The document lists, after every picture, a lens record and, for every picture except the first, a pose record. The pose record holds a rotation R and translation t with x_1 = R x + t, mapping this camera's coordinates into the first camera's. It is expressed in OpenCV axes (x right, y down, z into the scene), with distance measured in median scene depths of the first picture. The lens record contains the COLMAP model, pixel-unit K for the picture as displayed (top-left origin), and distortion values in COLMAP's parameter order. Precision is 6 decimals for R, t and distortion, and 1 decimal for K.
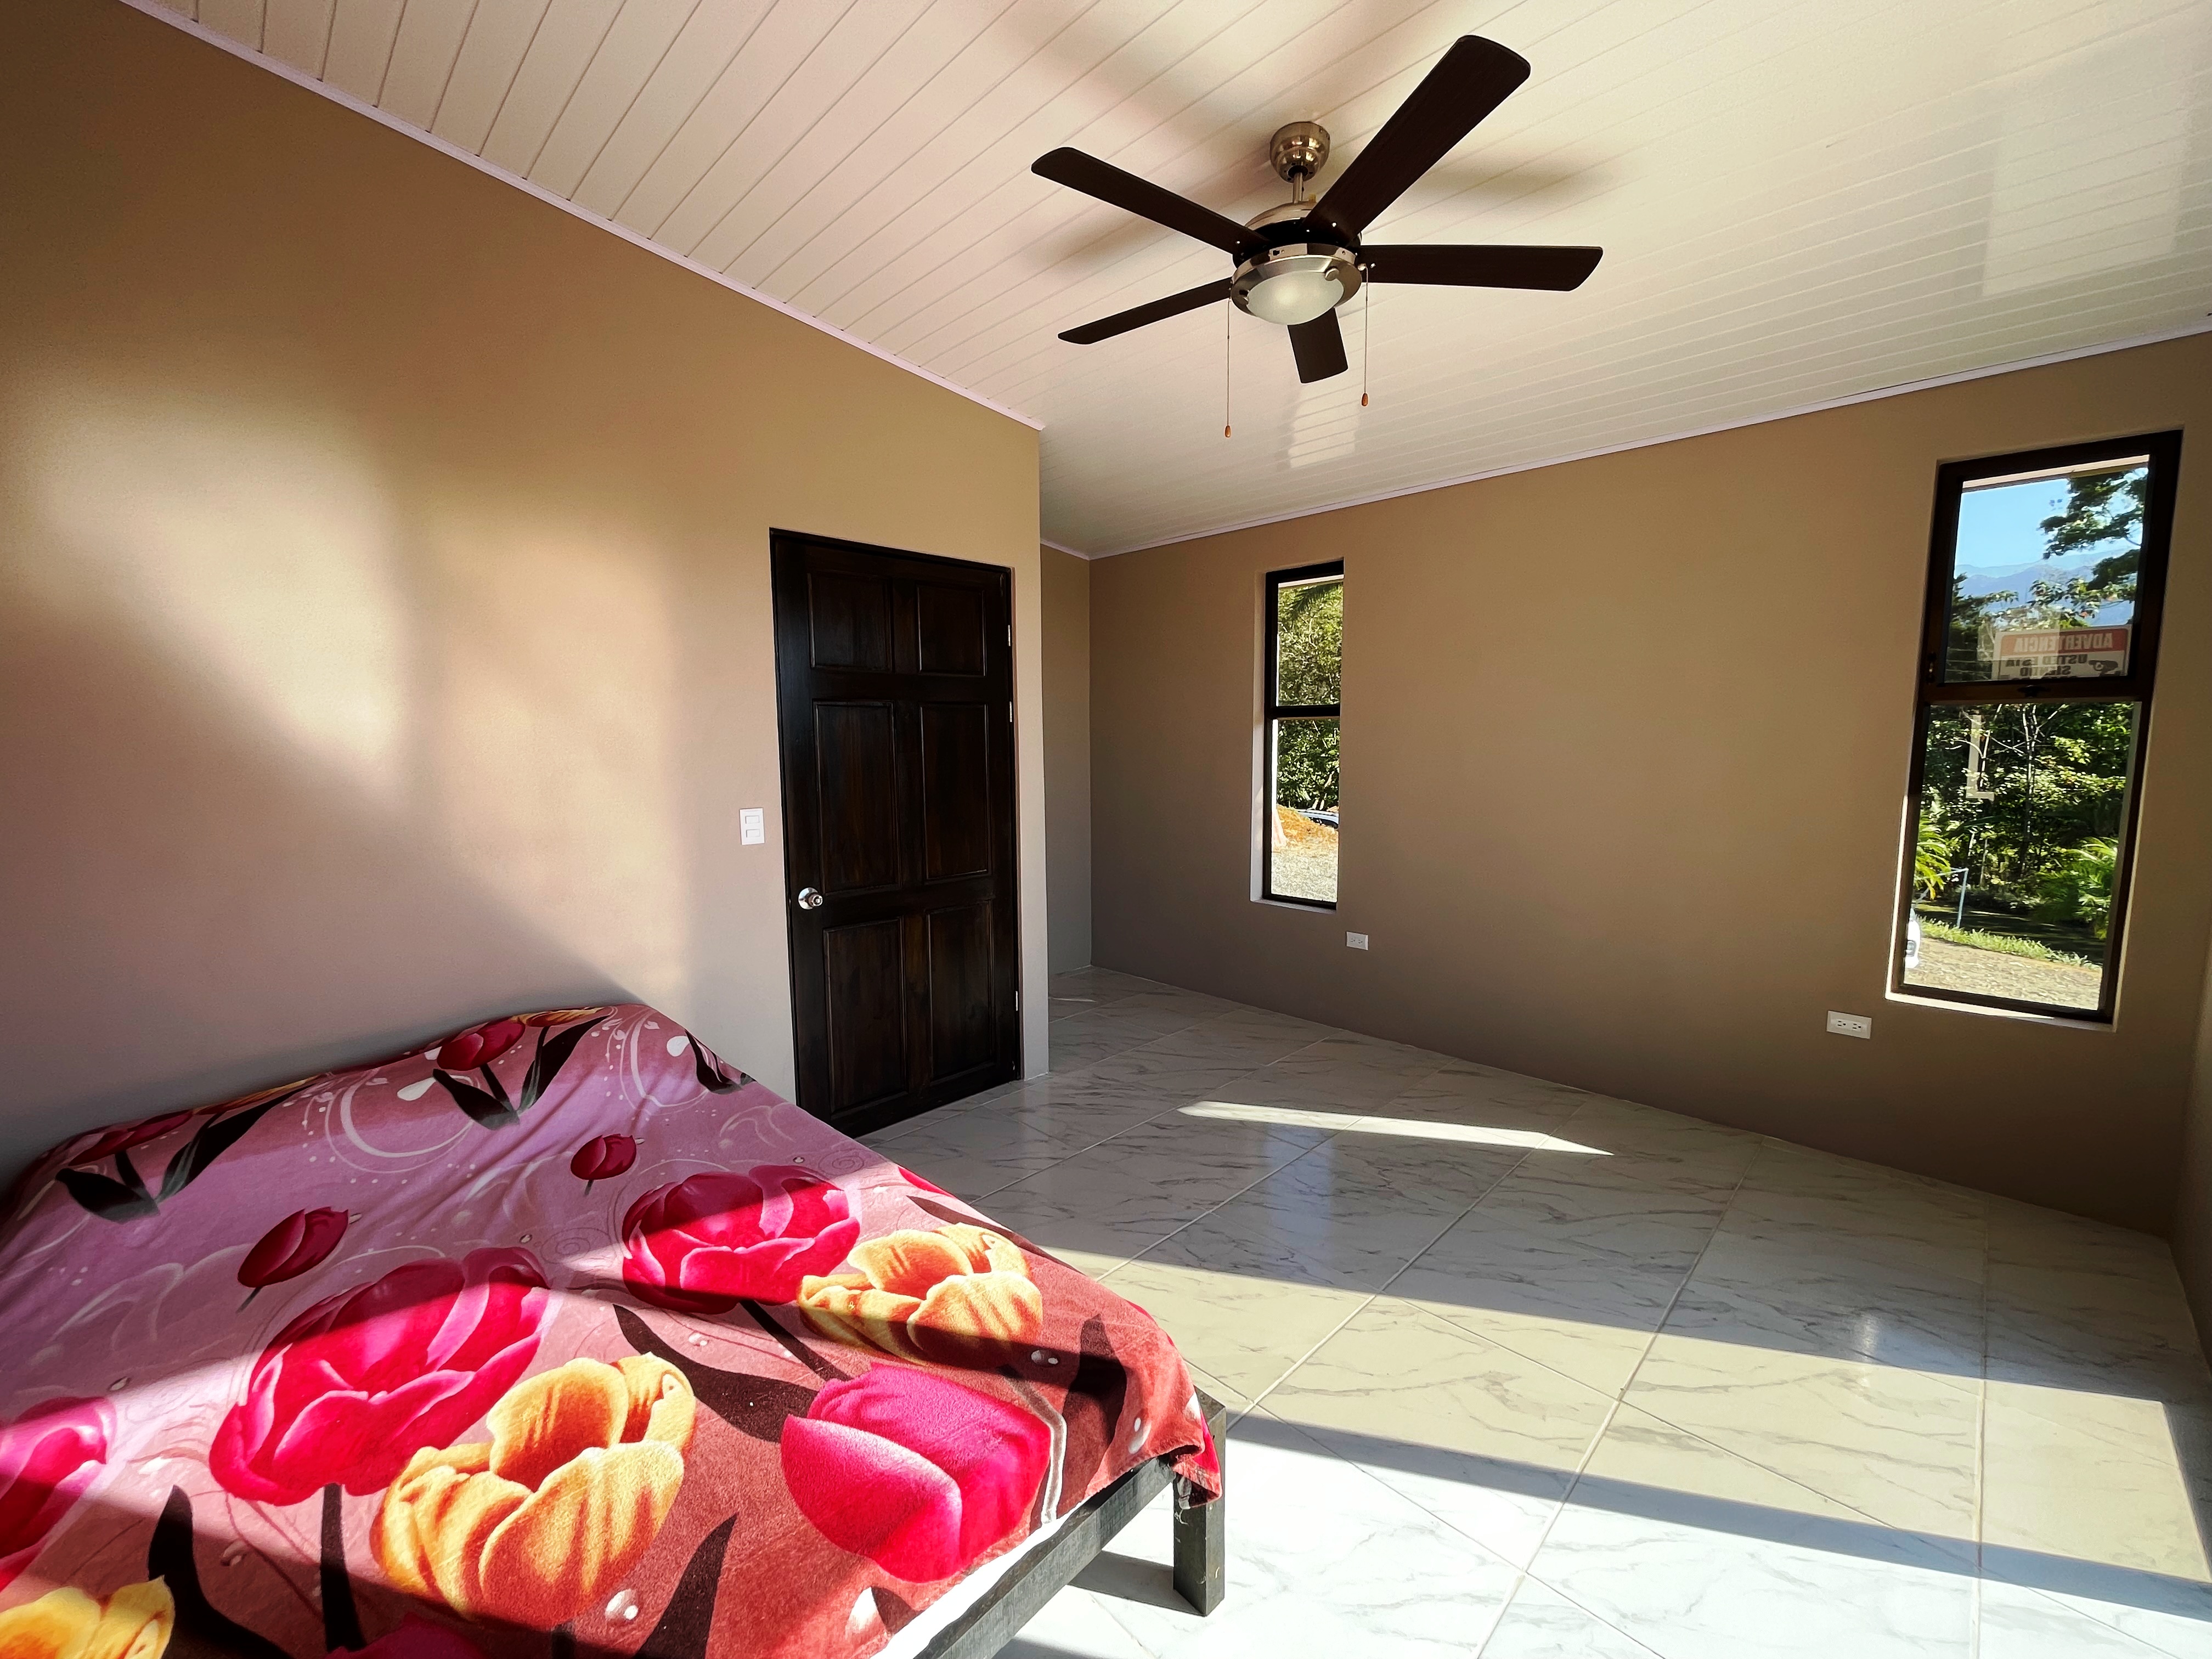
lens RADIAL K [[890.6, 0, 1107.7], [0, 890.6, 832.0], [0, 0, 1]] dist [-0.005309, 0.001314]
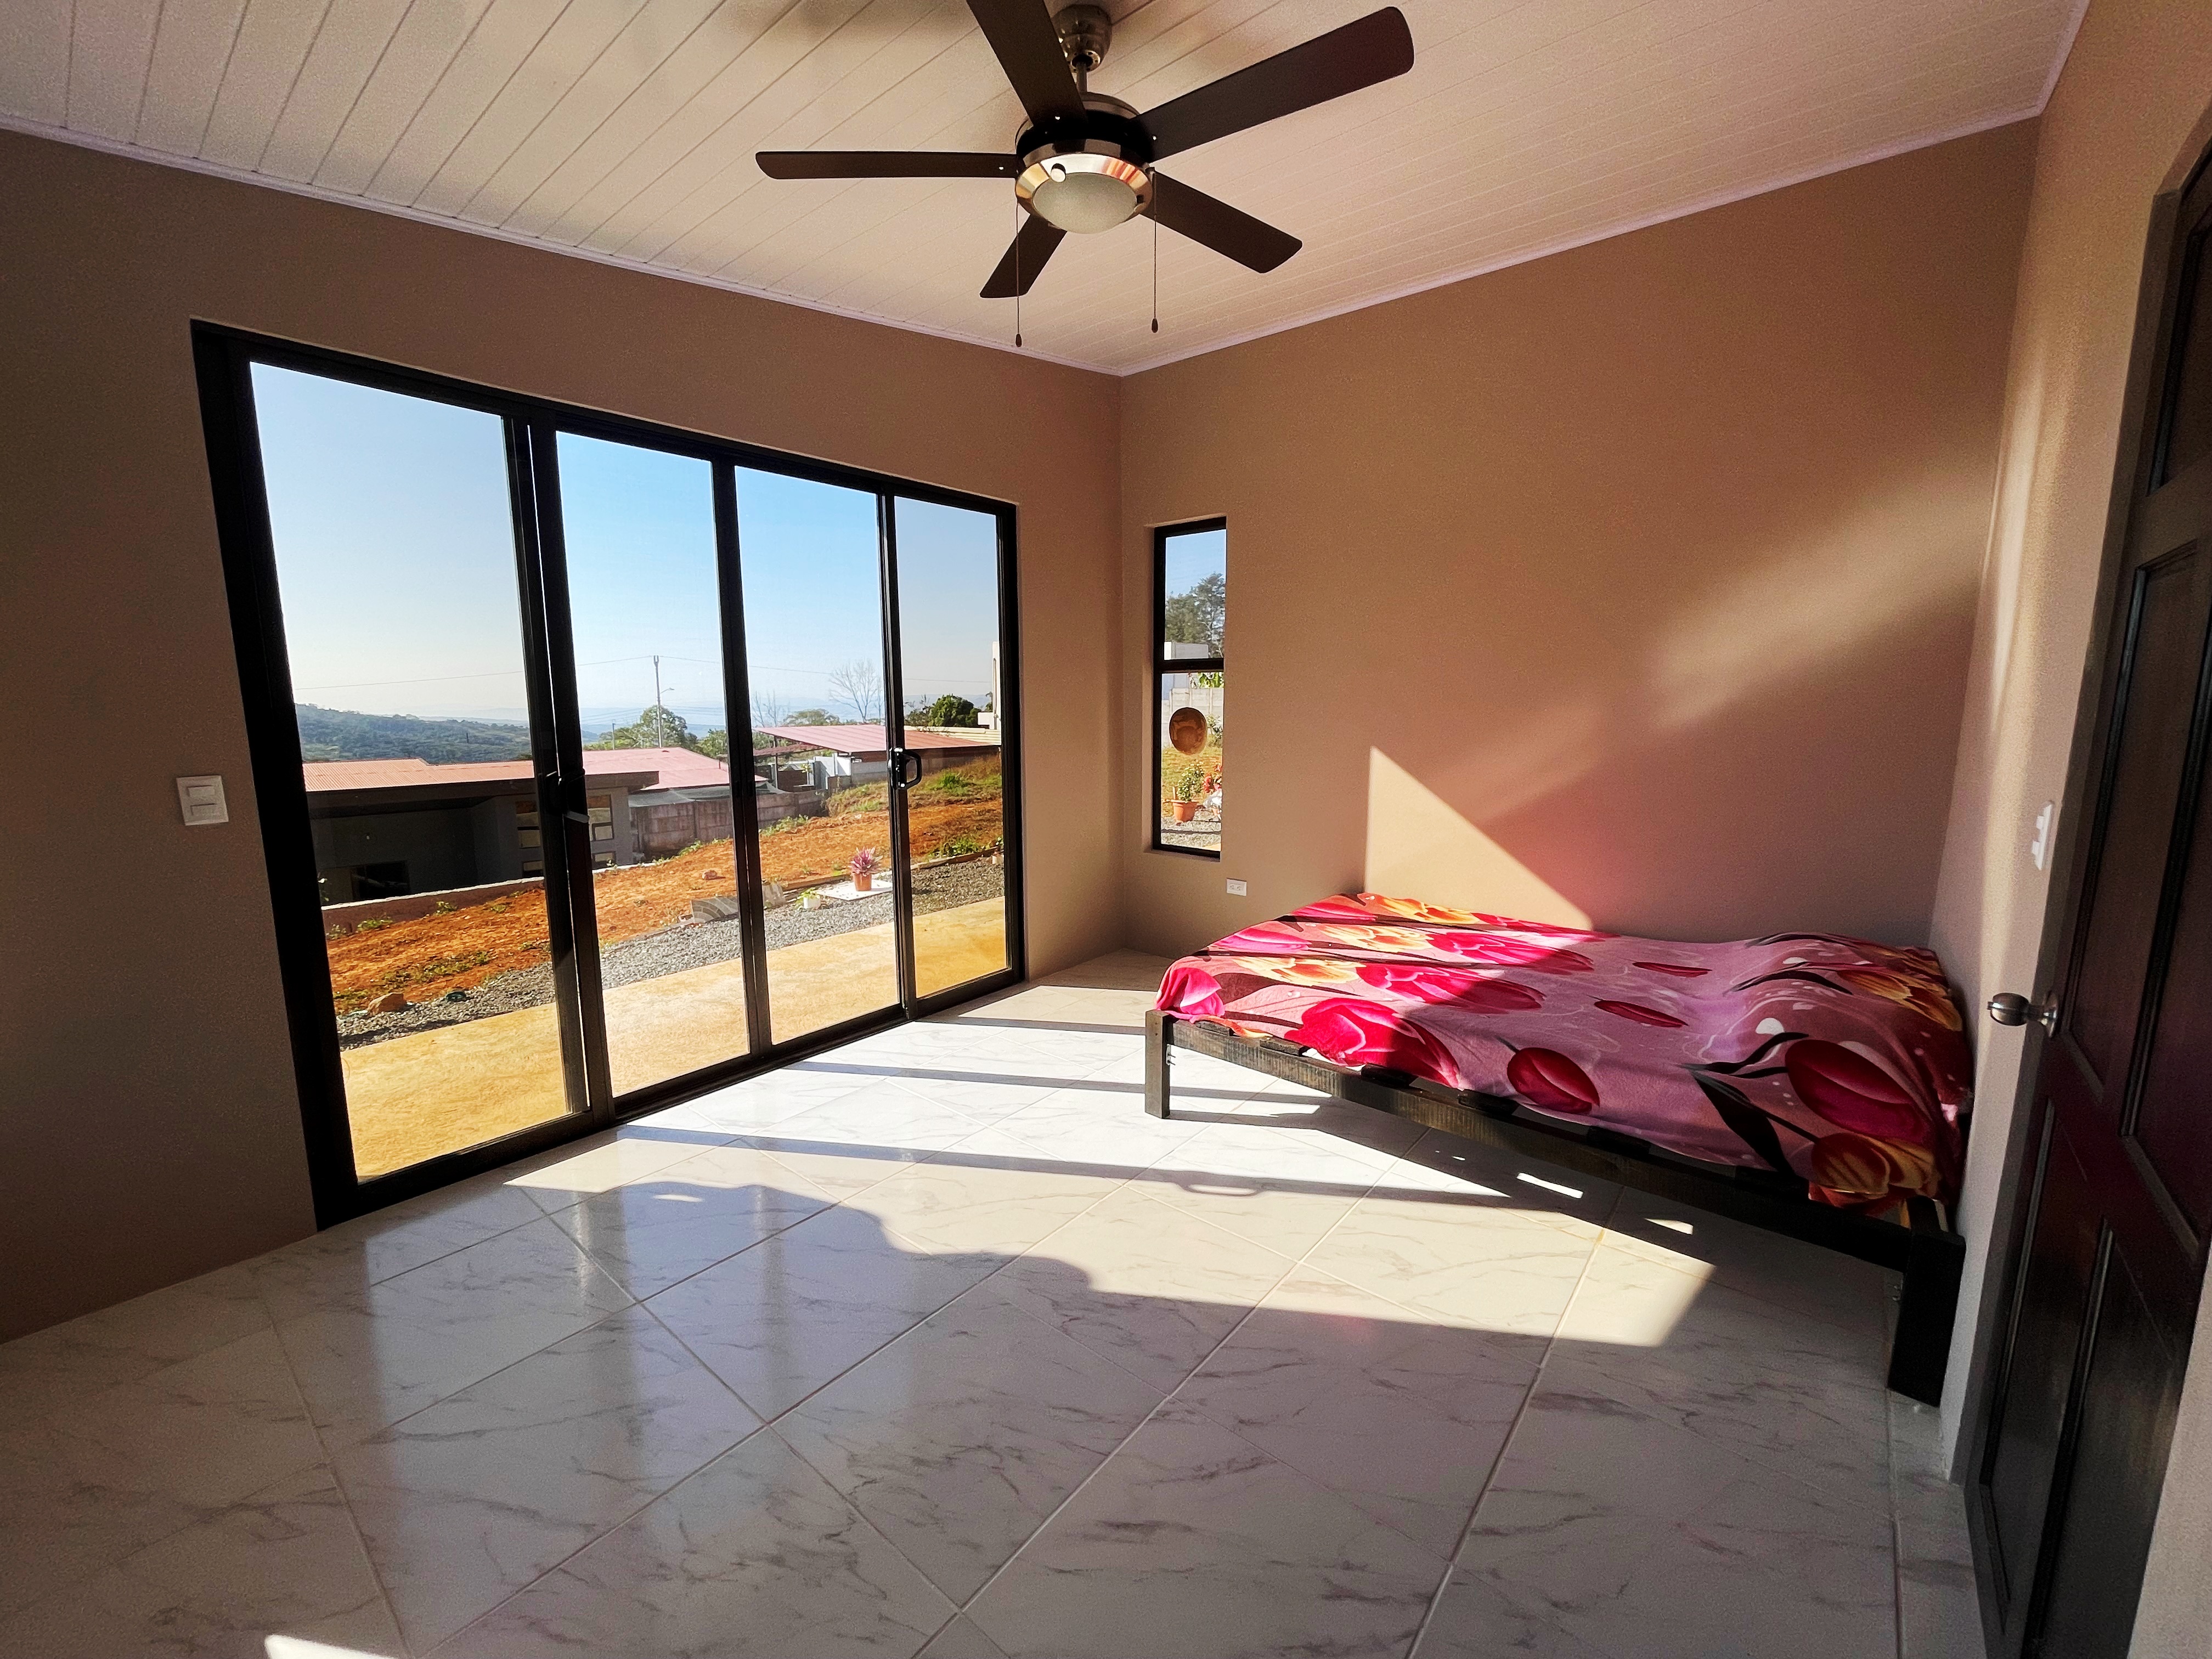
lens RADIAL K [[890.6, 0, 1107.3], [0, 890.6, 829.9], [0, 0, 1]] dist [-0.005309, 0.001314]
pose [[-0.995916, 0.021592, -0.087665, 0.402583], [-0.001150, 0.967870, 0.251448, -0.282947], [0.090278, 0.250522, -0.963892, 2.936128]]
